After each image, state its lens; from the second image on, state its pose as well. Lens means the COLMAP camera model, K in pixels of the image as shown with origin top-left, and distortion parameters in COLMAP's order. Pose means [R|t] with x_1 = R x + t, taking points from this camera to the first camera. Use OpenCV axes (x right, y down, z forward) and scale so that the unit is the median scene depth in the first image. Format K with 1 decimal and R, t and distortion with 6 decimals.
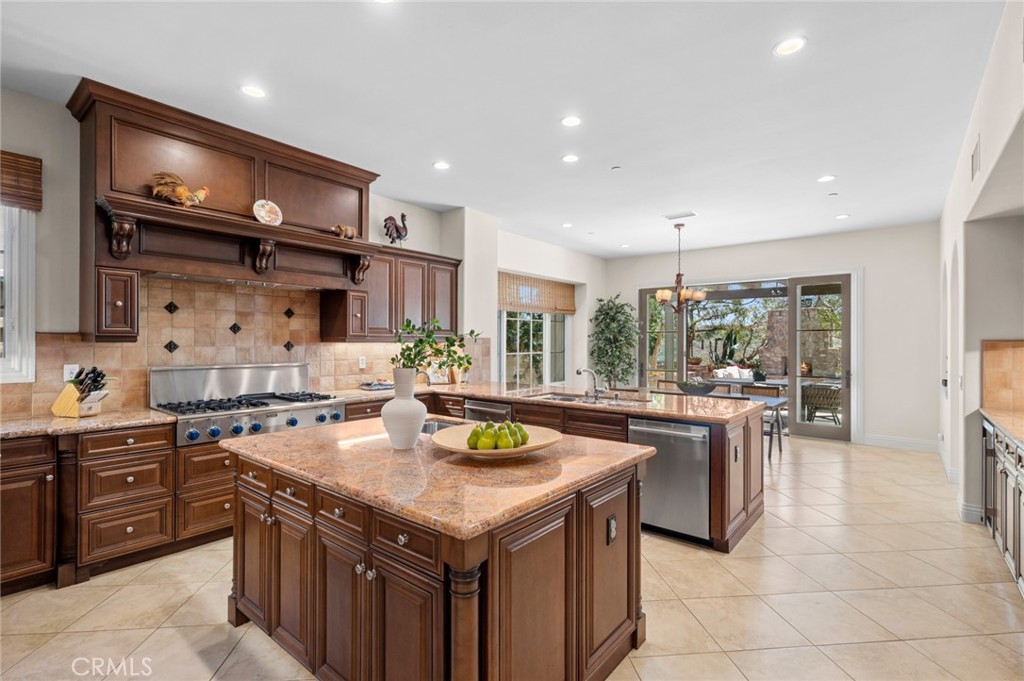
lens RADIAL K [[476.8, 0, 510.5], [0, 476.8, 340.7], [0, 0, 1]] dist [0.002232, 0.000215]
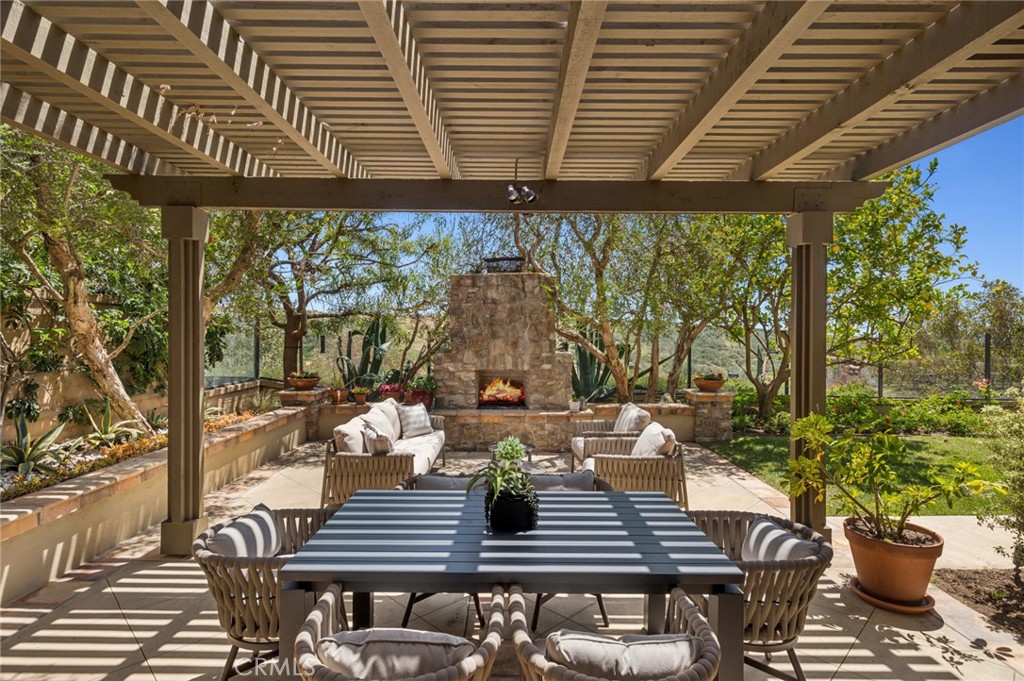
lens RADIAL K [[526.0, 0, 510.0], [0, 526.0, 339.9], [0, 0, 1]] dist [0.001033, -0.000077]
pose [[0.769697, -0.007827, 0.638362, 0.256357], [-0.003032, 0.999869, 0.015915, -0.006841], [-0.638403, -0.014185, 0.769572, 0.574953]]
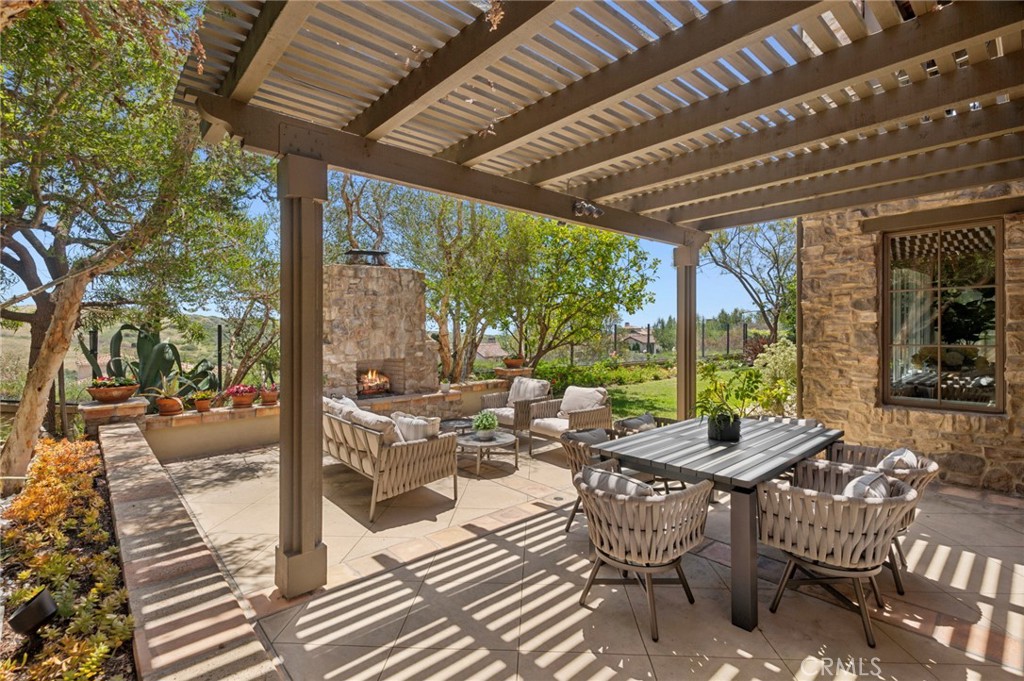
lens RADIAL K [[476.8, 0, 511.9], [0, 476.8, 331.2], [0, 0, 1]] dist [0.002232, 0.000215]
pose [[0.146120, -0.008918, 0.989227, 0.107900], [0.010168, 0.999920, 0.007512, 0.000338], [-0.989215, 0.008960, 0.146199, 0.786822]]
